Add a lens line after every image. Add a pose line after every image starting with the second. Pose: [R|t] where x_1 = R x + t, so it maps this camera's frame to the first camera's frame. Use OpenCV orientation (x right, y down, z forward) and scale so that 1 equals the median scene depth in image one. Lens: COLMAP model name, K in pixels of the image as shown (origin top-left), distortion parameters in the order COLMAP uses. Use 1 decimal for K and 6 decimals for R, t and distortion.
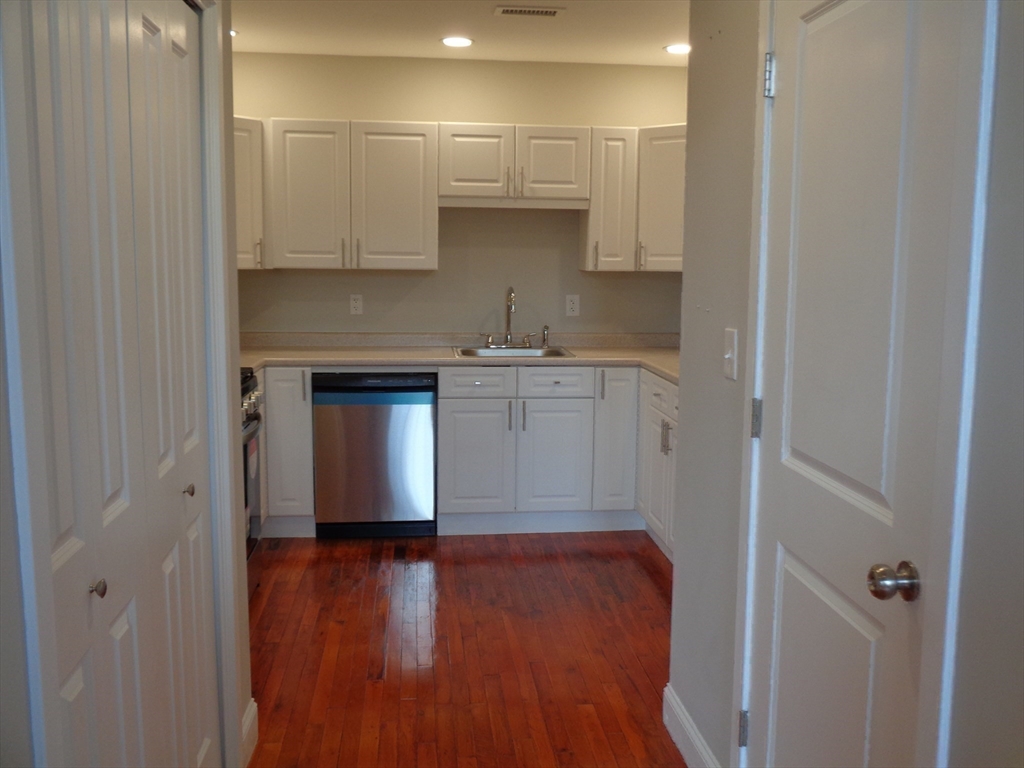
lens RADIAL K [[899.2, 0, 512.0], [0, 899.2, 384.0], [0, 0, 1]] dist [-0.042875, 0.000874]
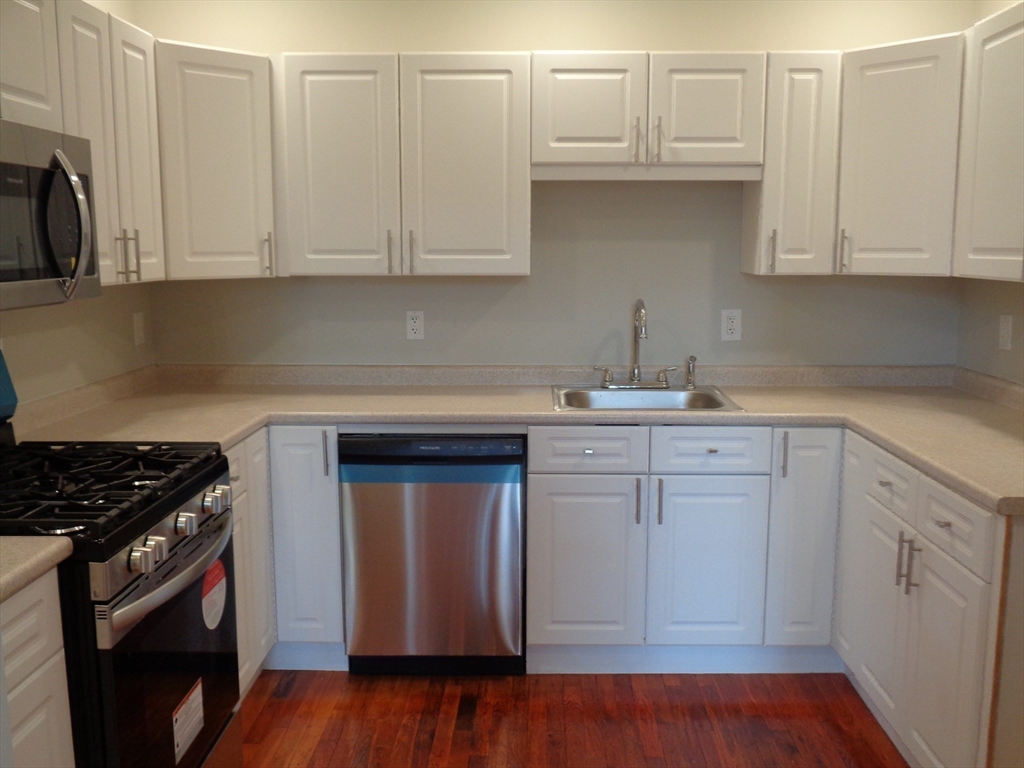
lens RADIAL K [[899.2, 0, 512.0], [0, 899.2, 384.0], [0, 0, 1]] dist [-0.042875, 0.000874]
pose [[0.991421, 0.006994, -0.130518, -0.008400], [-0.005639, 0.999926, 0.010745, -0.054498], [0.130583, -0.009917, 0.991388, 0.341505]]
